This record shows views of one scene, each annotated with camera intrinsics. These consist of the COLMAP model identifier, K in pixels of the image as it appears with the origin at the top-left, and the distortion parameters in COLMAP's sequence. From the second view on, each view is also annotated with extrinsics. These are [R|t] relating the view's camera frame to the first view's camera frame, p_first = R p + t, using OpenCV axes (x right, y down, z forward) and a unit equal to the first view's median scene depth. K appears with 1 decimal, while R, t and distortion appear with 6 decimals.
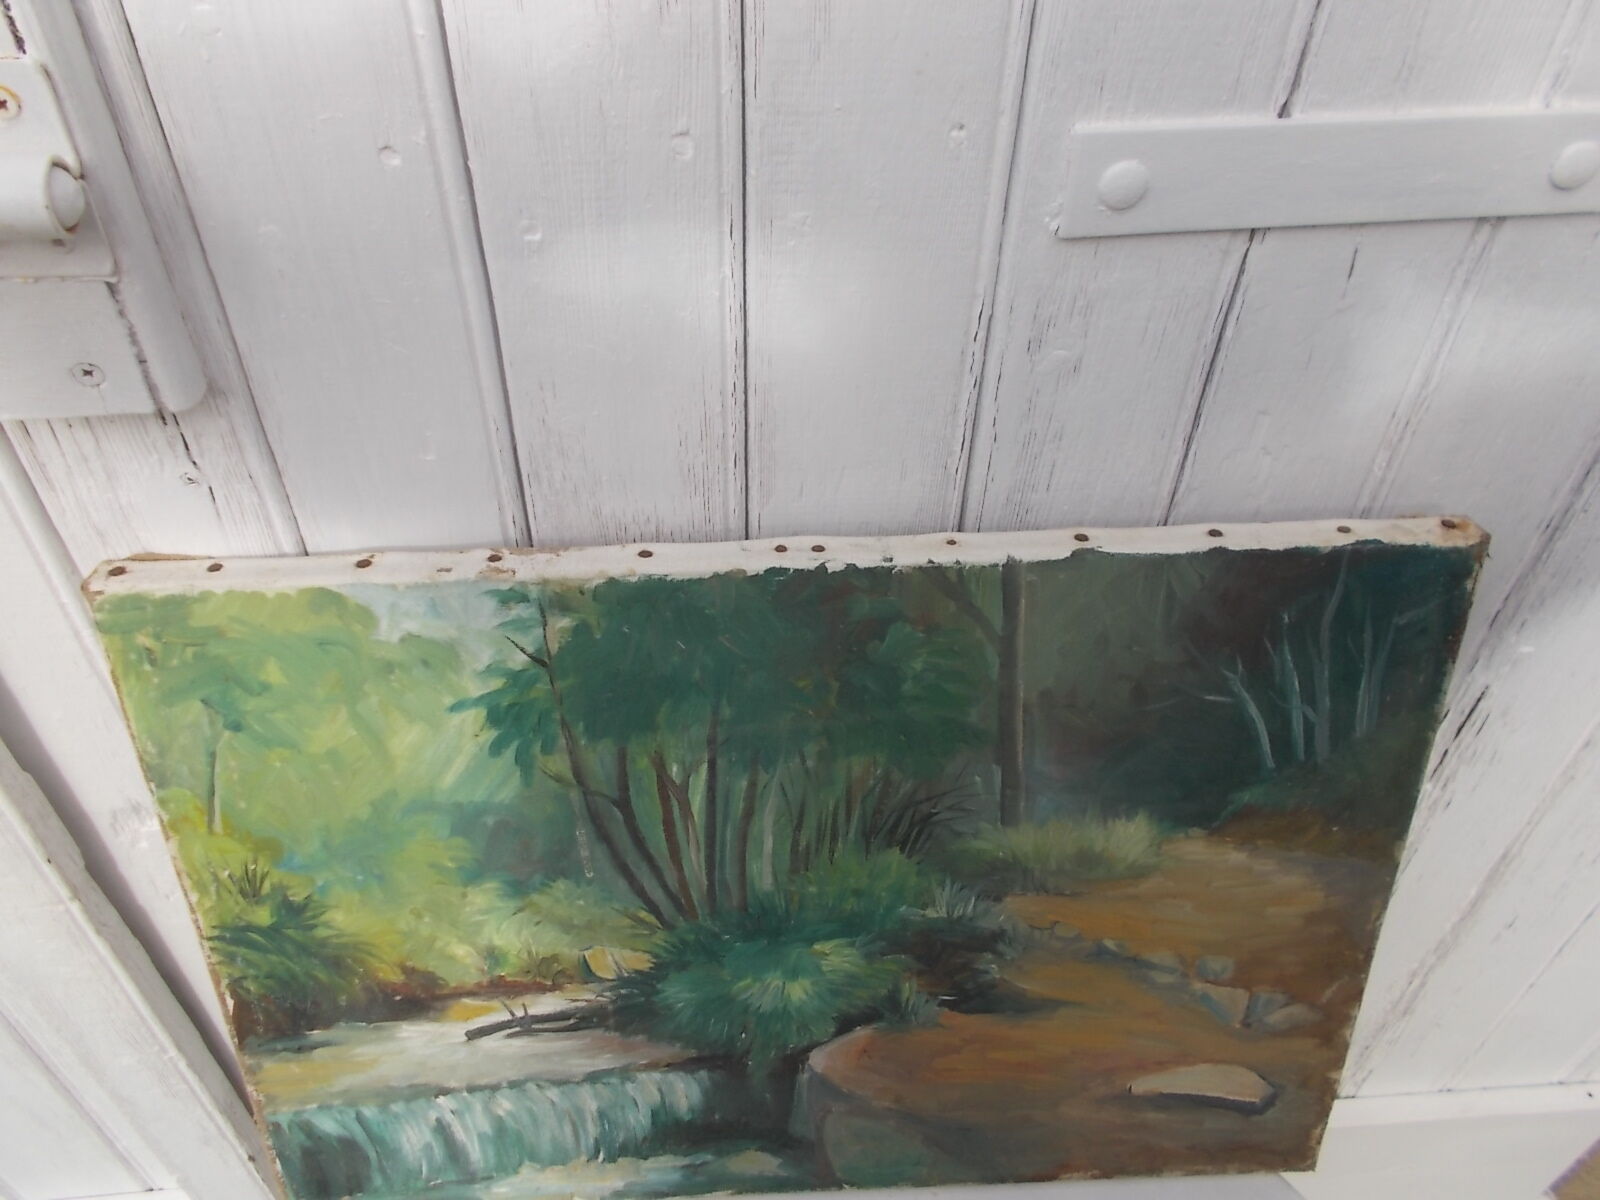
lens RADIAL K [[1234.4, 0, 800.0], [0, 1234.4, 600.0], [0, 0, 1]] dist [0.008682, 0.004859]
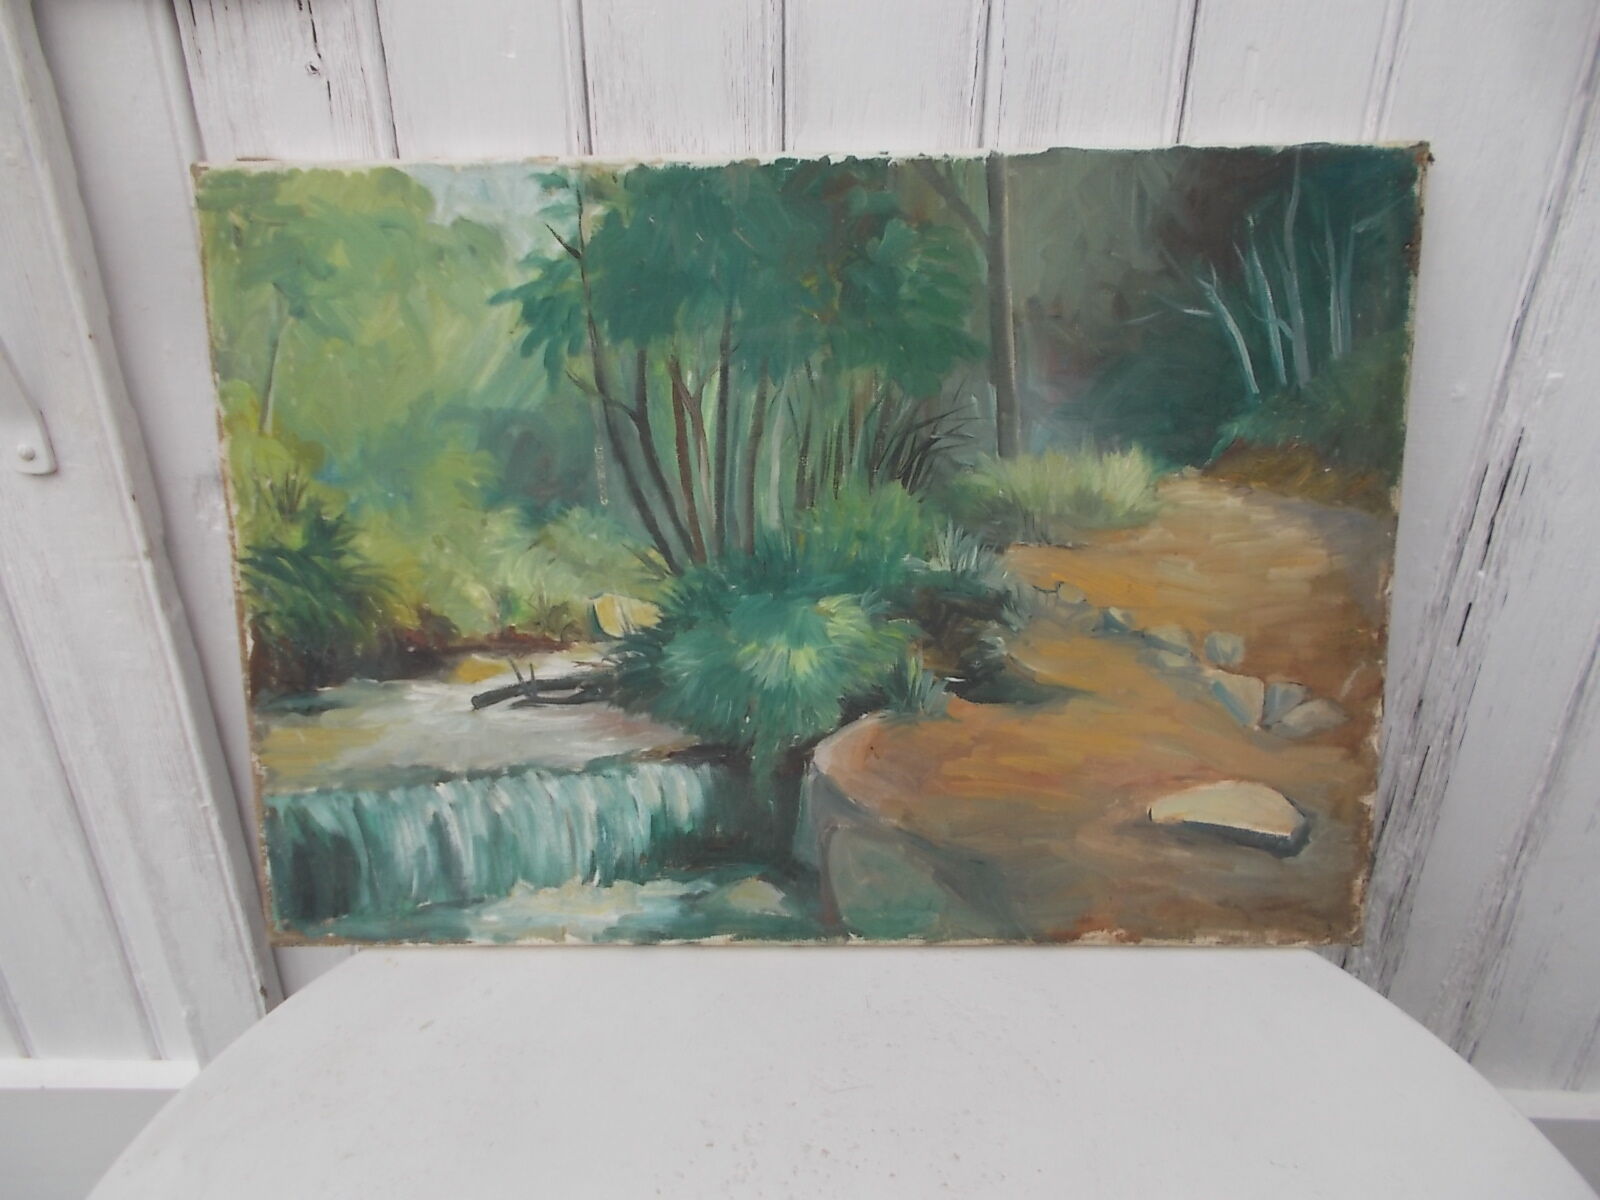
lens RADIAL K [[1206.6, 0, 803.2], [0, 1206.6, 594.1], [0, 0, 1]] dist [-0.007848, 0.020115]
pose [[0.998429, 0.013093, -0.054480, 0.054396], [-0.029158, 0.951698, -0.305649, 0.602932], [0.047847, 0.306757, 0.950584, 0.060123]]
